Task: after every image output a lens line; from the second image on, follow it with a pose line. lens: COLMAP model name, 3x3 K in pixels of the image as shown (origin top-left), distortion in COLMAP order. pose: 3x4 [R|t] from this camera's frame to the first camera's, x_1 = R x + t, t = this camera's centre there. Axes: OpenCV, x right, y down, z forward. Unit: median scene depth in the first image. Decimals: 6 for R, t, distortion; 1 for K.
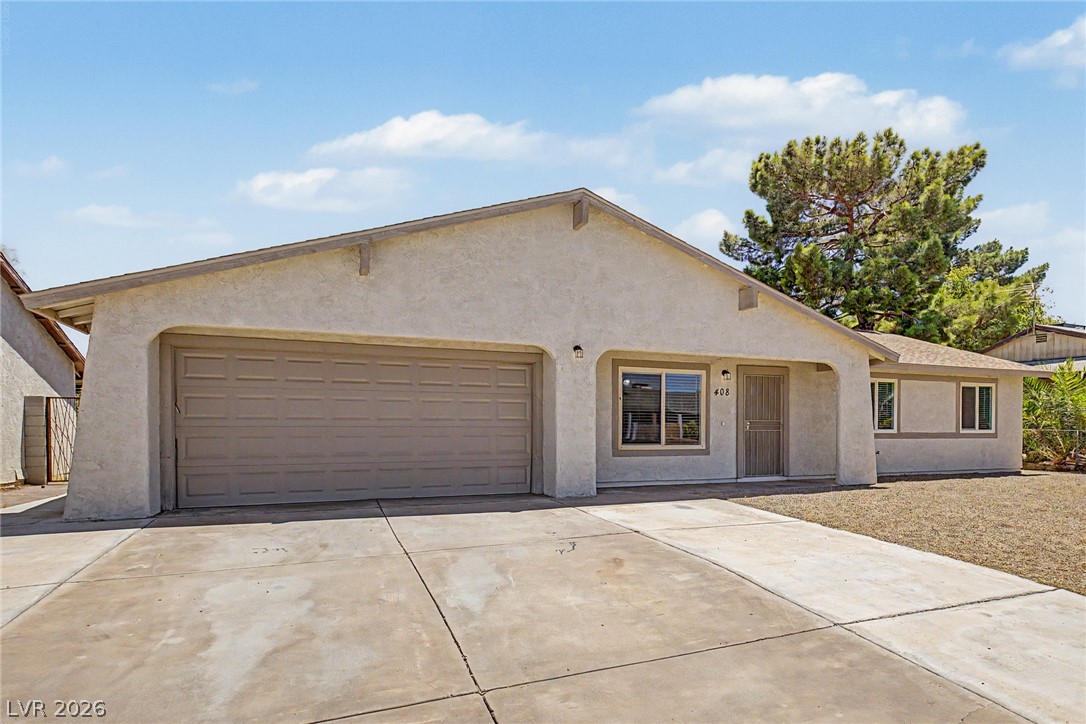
lens RADIAL K [[473.0, 0, 543.0], [0, 473.0, 425.4], [0, 0, 1]] dist [0.002284, -0.000020]
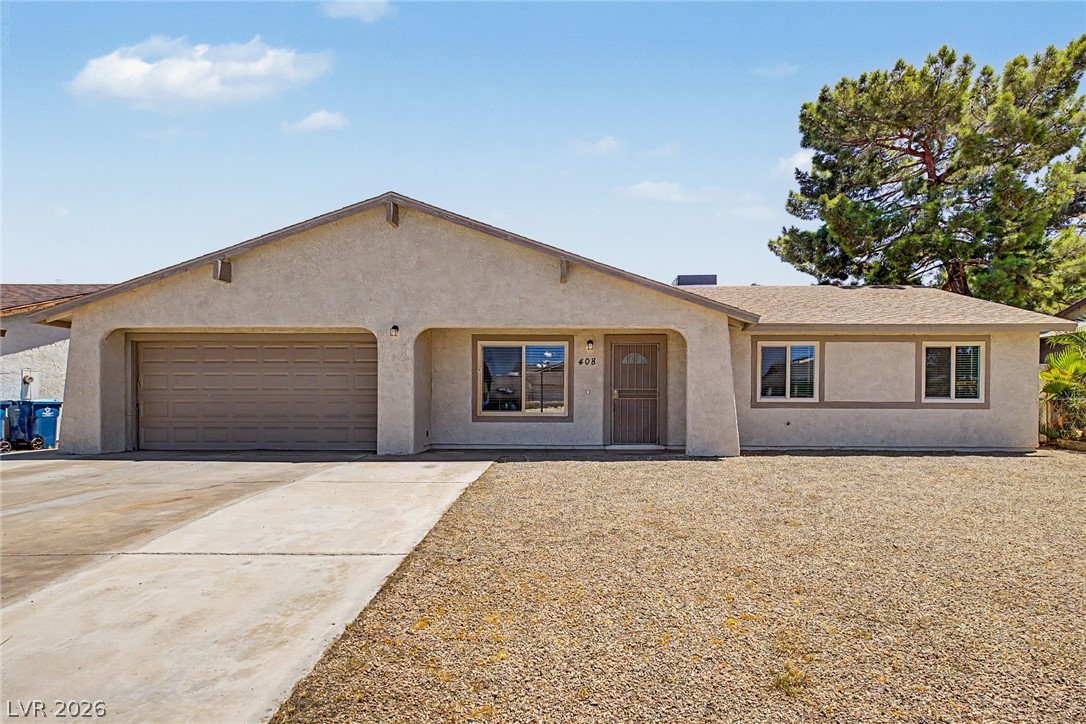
lens RADIAL K [[431.5, 0, 564.7], [0, 431.5, 397.6], [0, 0, 1]] dist [0.000784, -0.000343]
pose [[0.949123, 0.000037, -0.314906, 0.637589], [0.001074, 0.999994, 0.003355, 0.005053], [0.314904, -0.003523, 0.949117, 0.089452]]
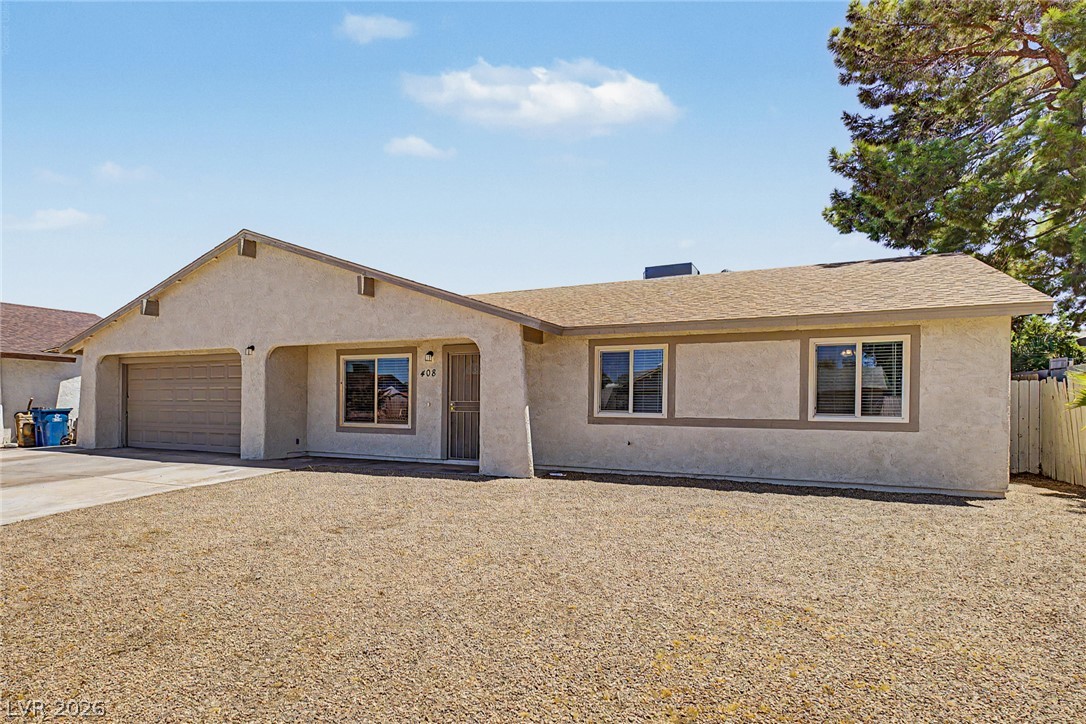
lens RADIAL K [[468.9, 0, 541.9], [0, 468.9, 400.7], [0, 0, 1]] dist [-0.000220, 0.000130]
pose [[0.787263, -0.001575, -0.616616, 1.207024], [-0.004202, 0.999960, -0.007918, -0.004871], [0.616603, 0.008824, 0.787225, 0.364401]]
